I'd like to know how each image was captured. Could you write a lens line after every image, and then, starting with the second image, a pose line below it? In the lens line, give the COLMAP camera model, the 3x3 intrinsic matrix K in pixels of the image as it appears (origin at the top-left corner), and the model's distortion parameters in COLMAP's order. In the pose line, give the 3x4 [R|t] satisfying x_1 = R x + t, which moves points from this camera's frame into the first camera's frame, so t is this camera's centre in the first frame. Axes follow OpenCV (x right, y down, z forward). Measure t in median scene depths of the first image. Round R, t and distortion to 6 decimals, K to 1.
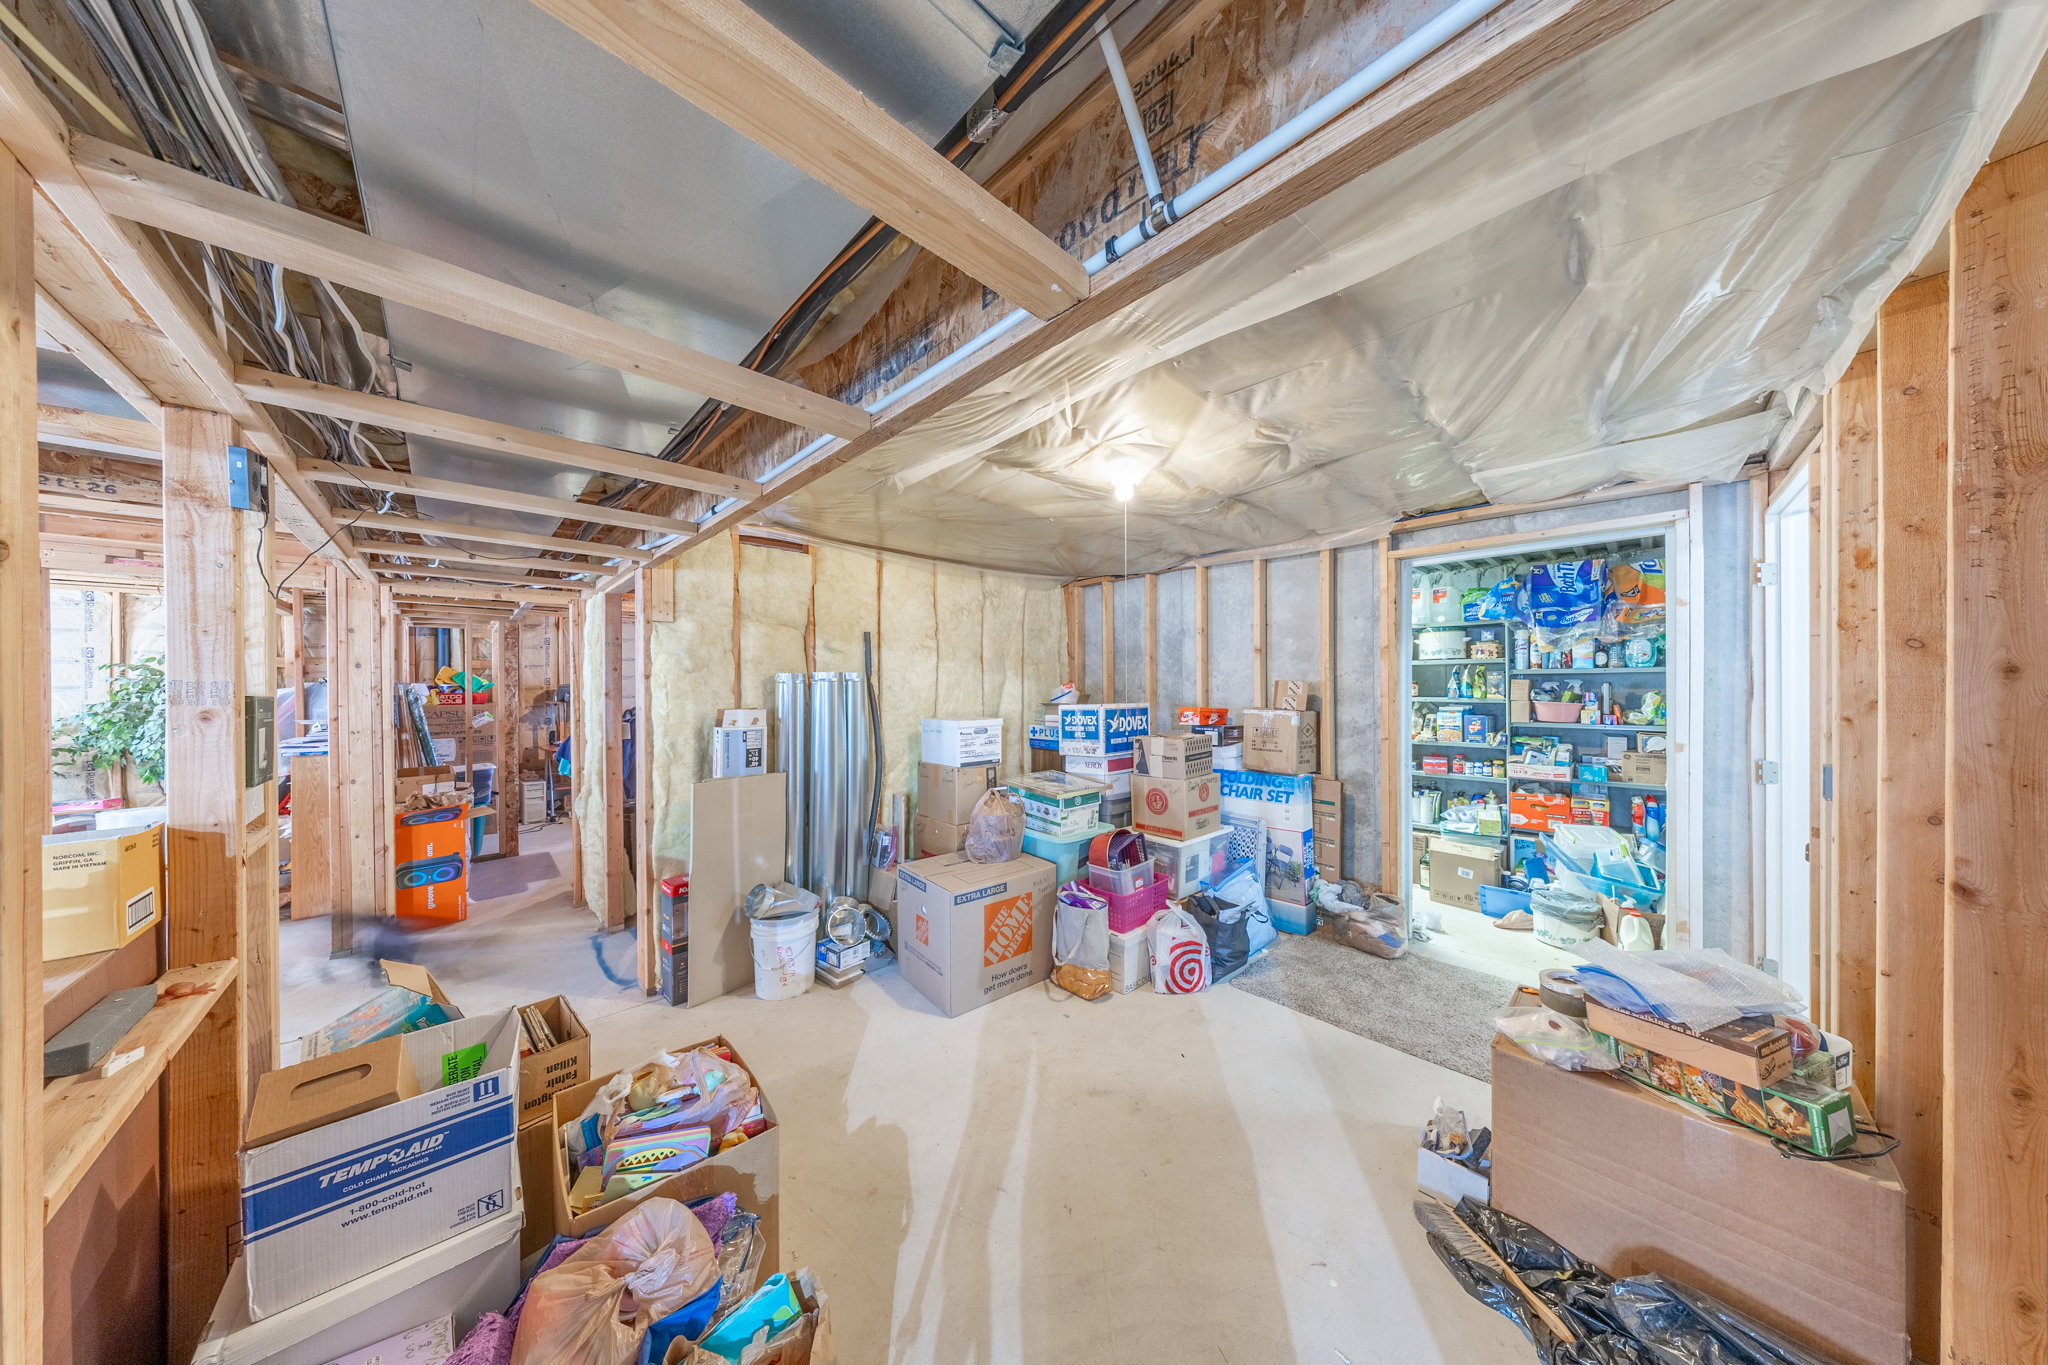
lens RADIAL K [[590.6, 0, 1031.5], [0, 590.6, 687.2], [0, 0, 1]] dist [-0.001053, 0.000187]
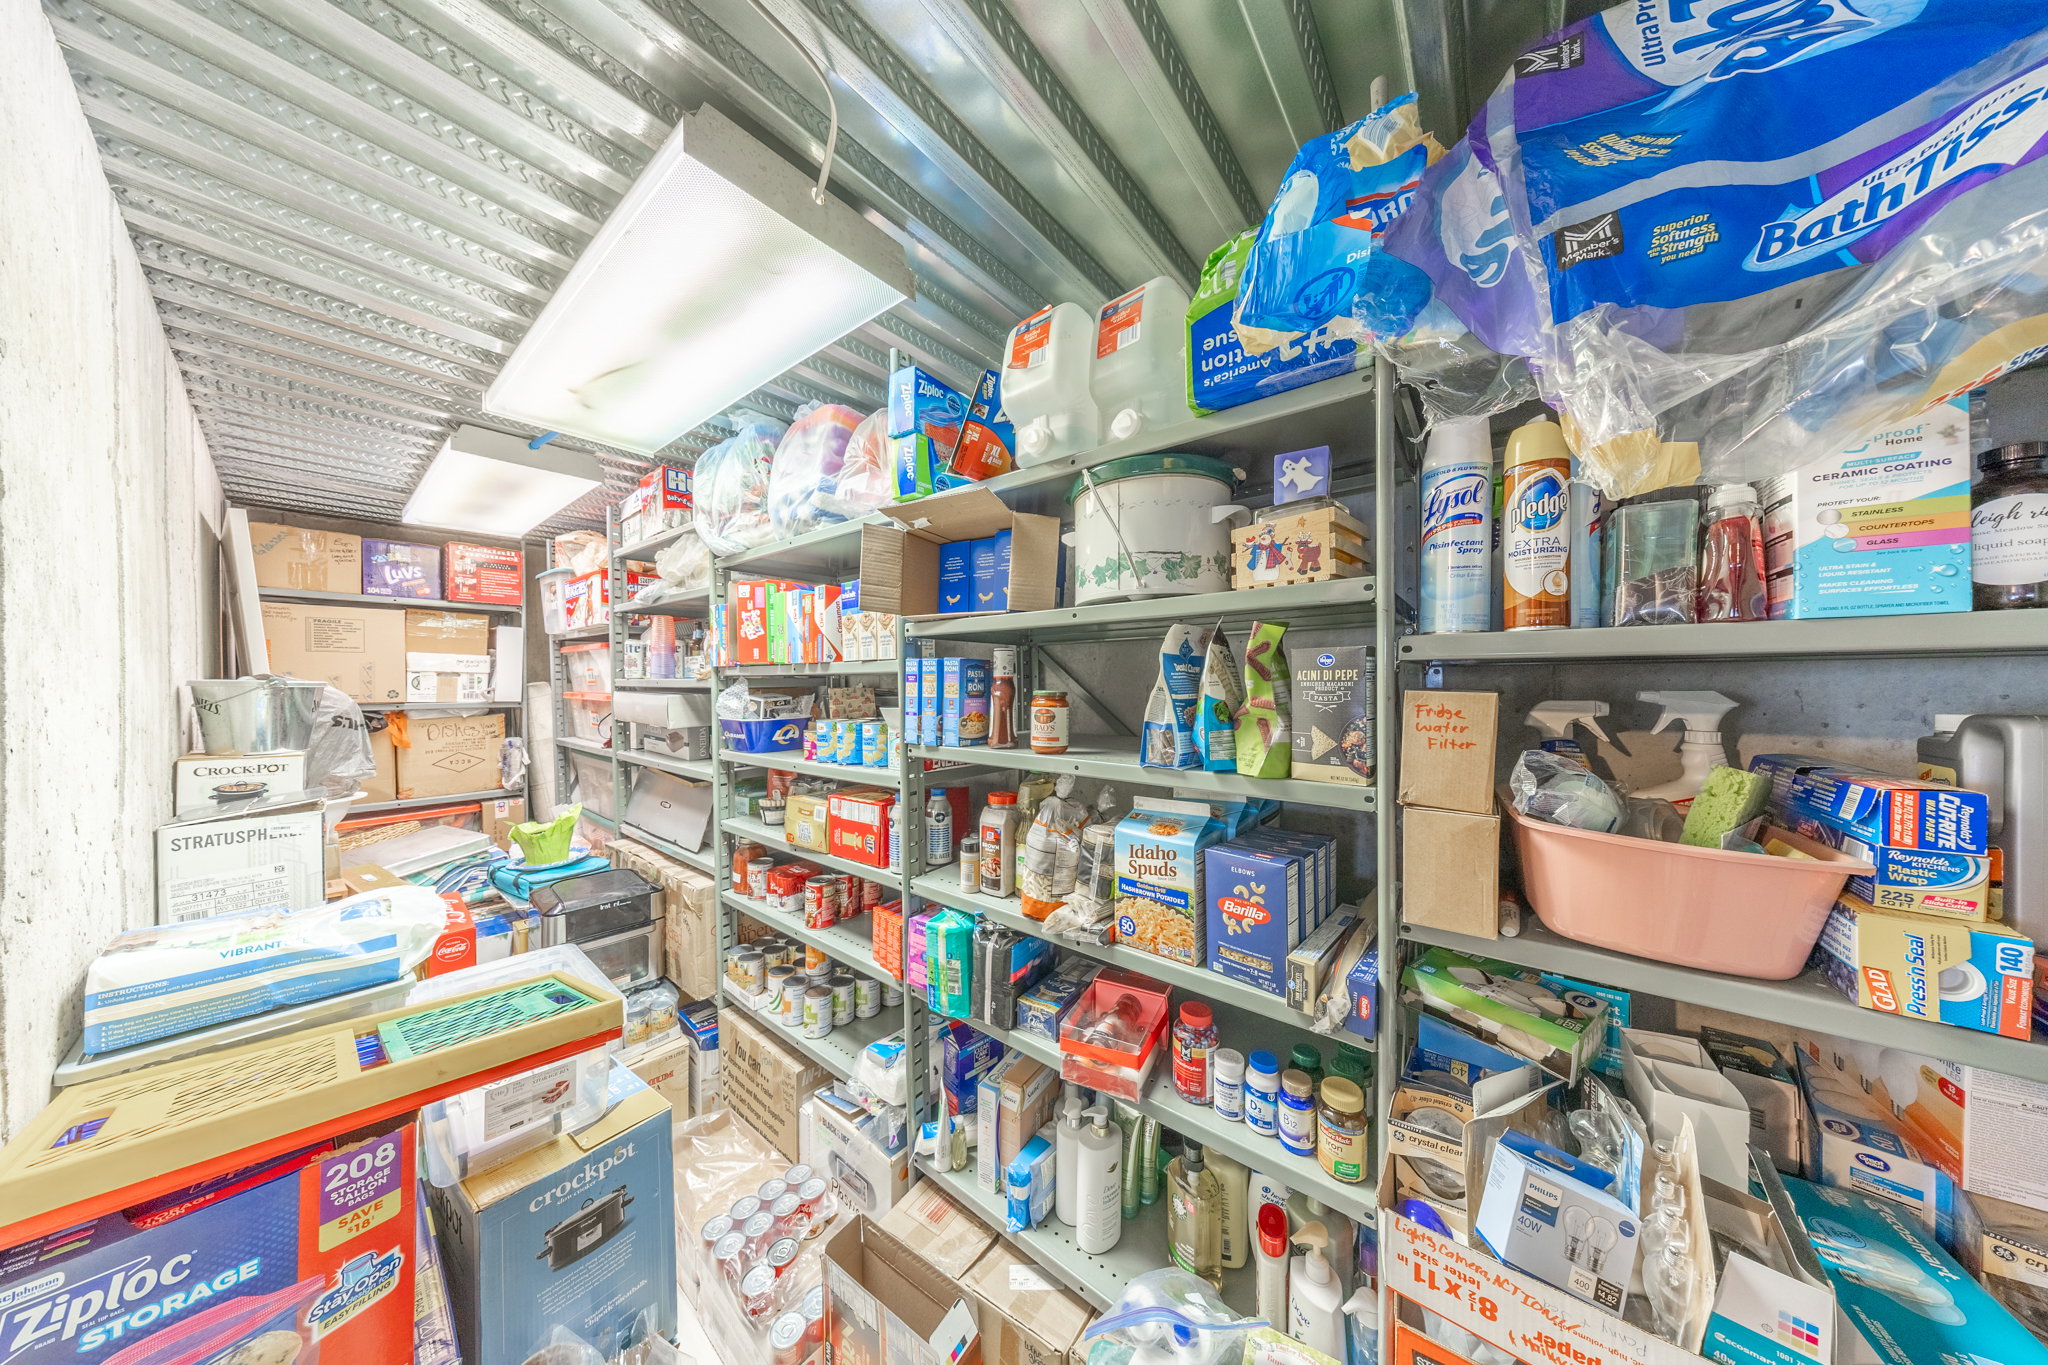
lens RADIAL K [[590.6, 0, 1025.9], [0, 590.6, 682.9], [0, 0, 1]] dist [-0.001053, 0.000187]
pose [[0.993227, 0.006552, 0.116007, 0.684779], [-0.005918, 0.999966, -0.005808, -0.013616], [-0.116041, 0.005082, 0.993231, 0.843631]]
